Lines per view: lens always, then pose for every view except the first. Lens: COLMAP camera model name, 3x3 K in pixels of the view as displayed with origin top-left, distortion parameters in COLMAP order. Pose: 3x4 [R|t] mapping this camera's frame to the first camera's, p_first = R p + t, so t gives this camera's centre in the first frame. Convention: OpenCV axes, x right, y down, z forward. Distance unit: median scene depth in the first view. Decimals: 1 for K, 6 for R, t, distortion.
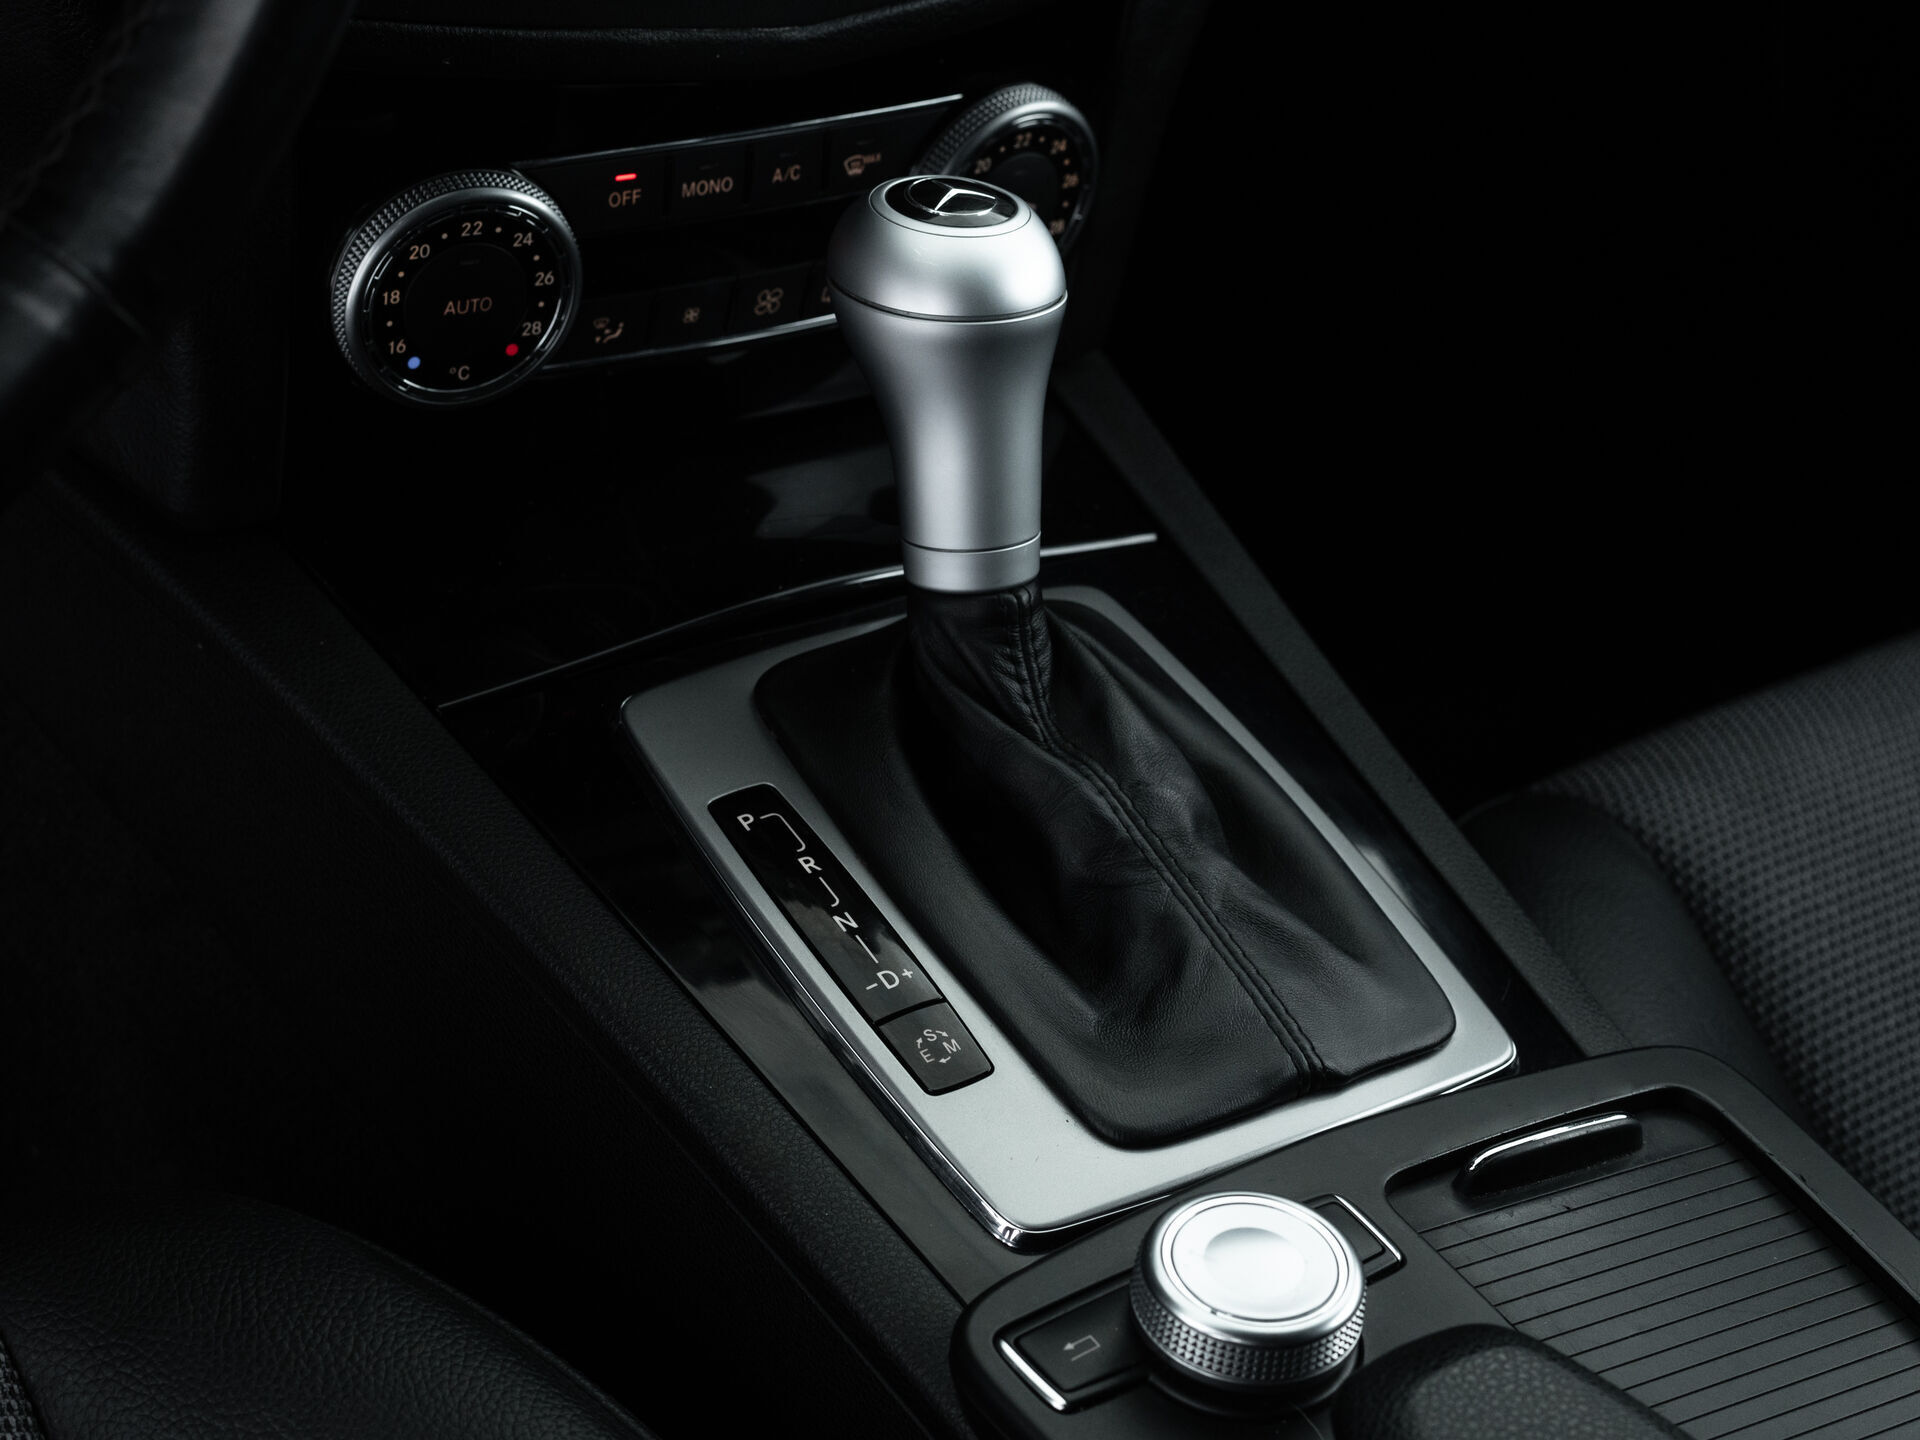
lens RADIAL K [[3676.8, 0, 960.0], [0, 3676.8, 720.0], [0, 0, 1]] dist [-0.152712, -0.022488]
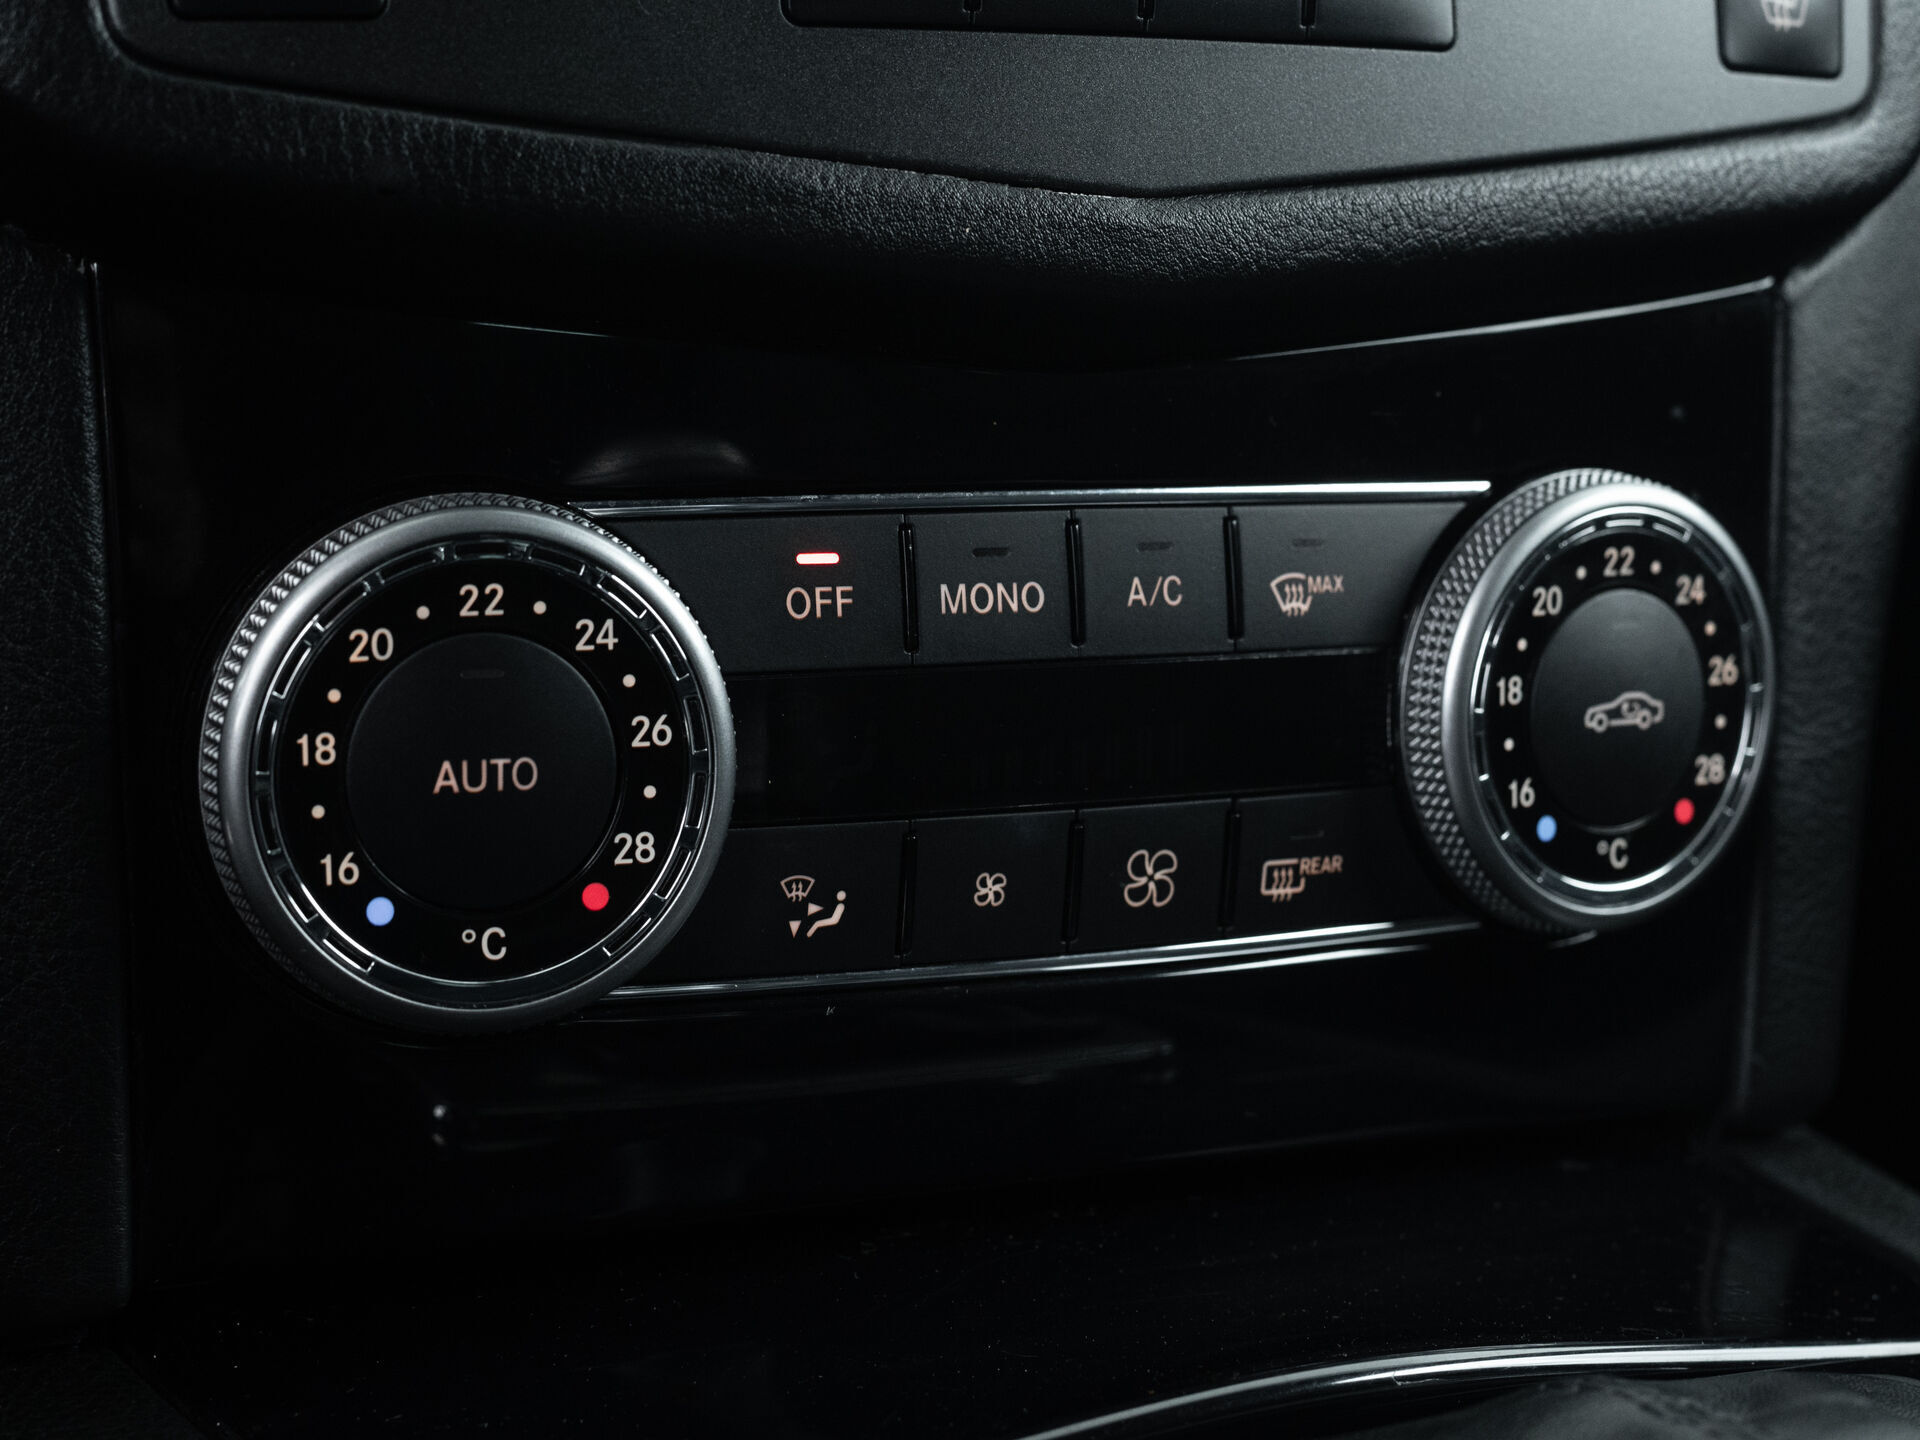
lens RADIAL K [[3676.8, 0, 960.0], [0, 3676.8, 720.0], [0, 0, 1]] dist [-0.152712, -0.022488]
pose [[0.983788, -0.129478, -0.124083, -0.013793], [0.052757, 0.870239, -0.489797, 0.114558], [0.171400, 0.475310, 0.862961, 0.586054]]
